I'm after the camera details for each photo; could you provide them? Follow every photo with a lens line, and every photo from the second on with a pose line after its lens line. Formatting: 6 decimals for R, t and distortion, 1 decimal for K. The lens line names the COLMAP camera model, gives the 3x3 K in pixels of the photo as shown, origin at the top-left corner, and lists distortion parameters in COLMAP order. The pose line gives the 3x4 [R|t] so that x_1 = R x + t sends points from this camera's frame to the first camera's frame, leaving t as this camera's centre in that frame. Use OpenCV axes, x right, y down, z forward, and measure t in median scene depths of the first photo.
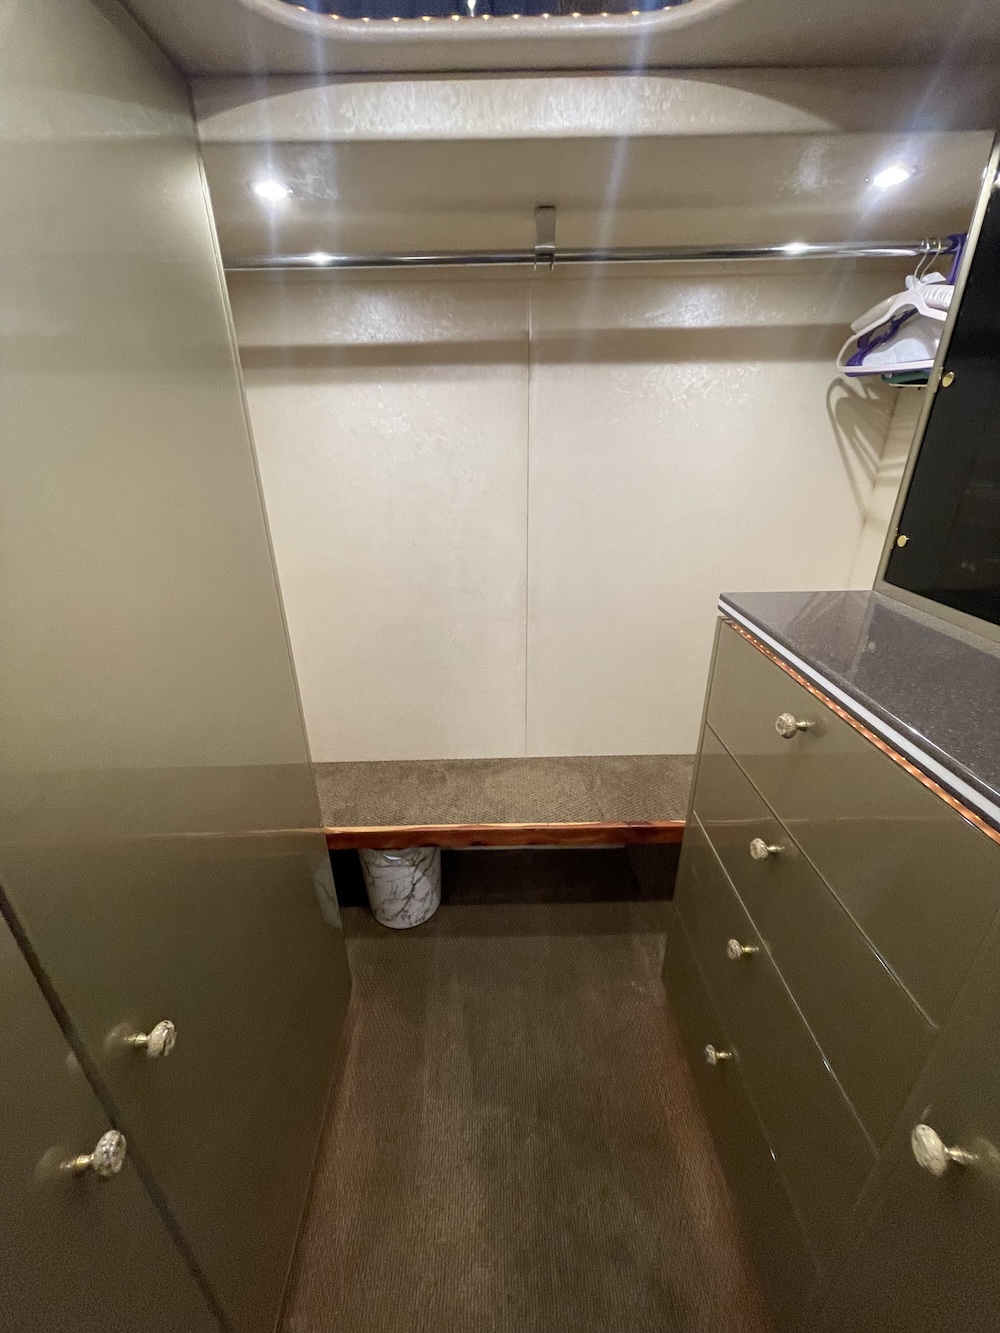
lens RADIAL K [[536.9, 0, 498.9], [0, 536.9, 664.8], [0, 0, 1]] dist [-0.004523, 0.002415]
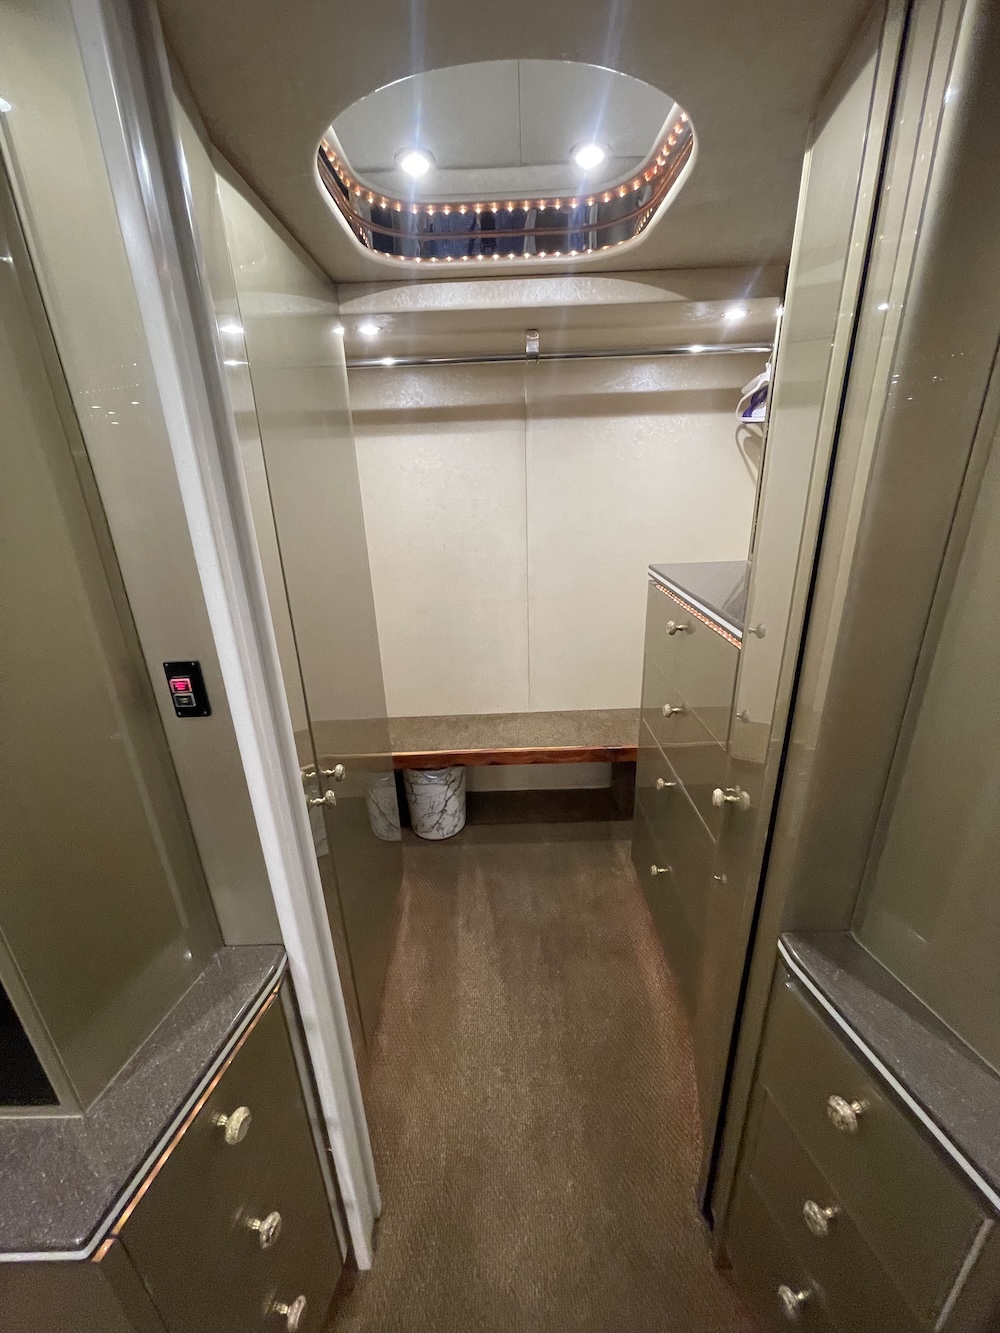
lens RADIAL K [[536.9, 0, 499.0], [0, 536.9, 665.3], [0, 0, 1]] dist [-0.004523, 0.002415]
pose [[0.999767, -0.015969, -0.014547, -0.004054], [0.015182, 0.998493, -0.052737, 0.164827], [0.015367, 0.052503, 0.998502, -0.385374]]
